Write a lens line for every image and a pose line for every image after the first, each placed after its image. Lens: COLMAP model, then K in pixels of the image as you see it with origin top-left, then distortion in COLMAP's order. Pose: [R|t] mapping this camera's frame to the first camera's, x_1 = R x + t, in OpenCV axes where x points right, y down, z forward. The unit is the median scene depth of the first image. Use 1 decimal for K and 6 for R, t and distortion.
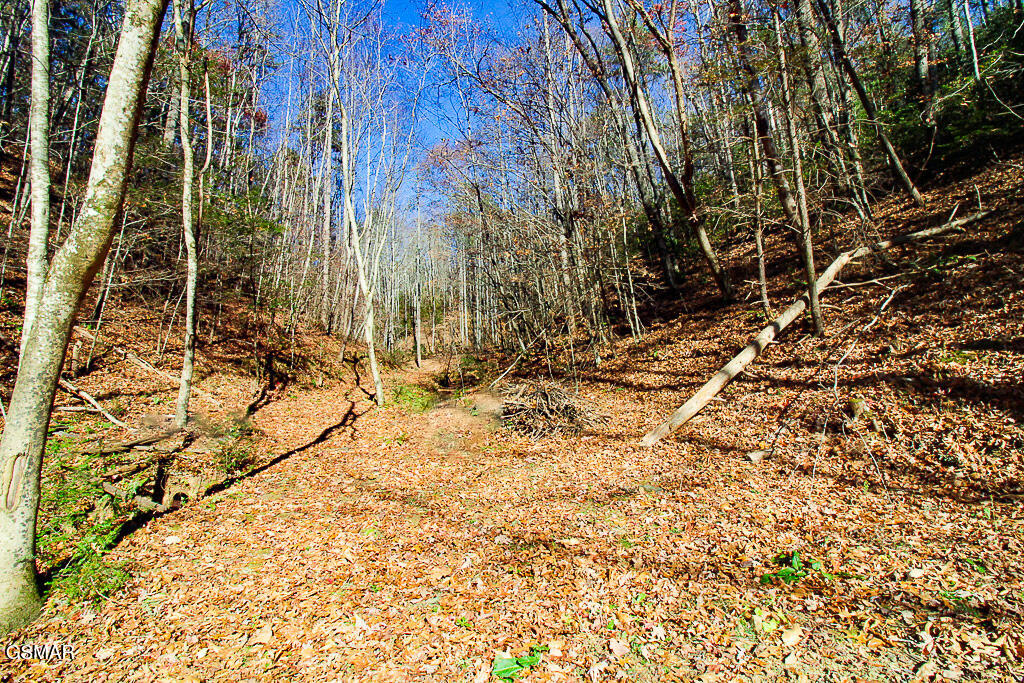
lens RADIAL K [[470.7, 0, 508.9], [0, 470.7, 331.6], [0, 0, 1]] dist [-0.005399, -0.009659]
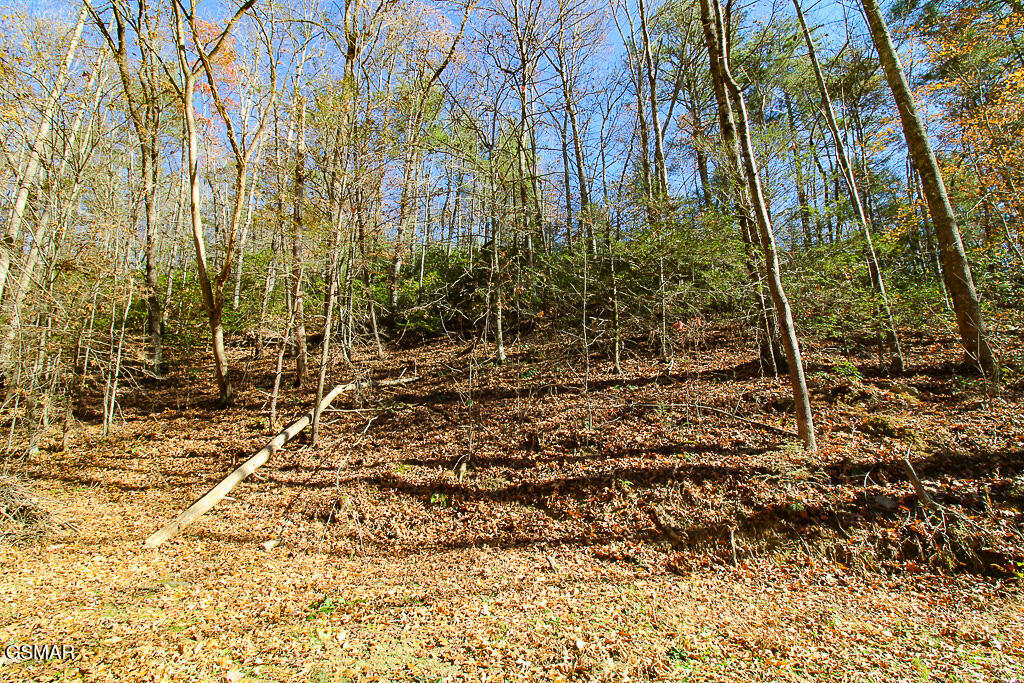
lens RADIAL K [[470.7, 0, 517.4], [0, 470.7, 336.1], [0, 0, 1]] dist [-0.005399, -0.009659]
pose [[0.477557, 0.285308, 0.830986, -0.264979], [-0.103055, 0.957468, -0.269509, 0.009411], [-0.872536, 0.043069, 0.486648, -0.133042]]
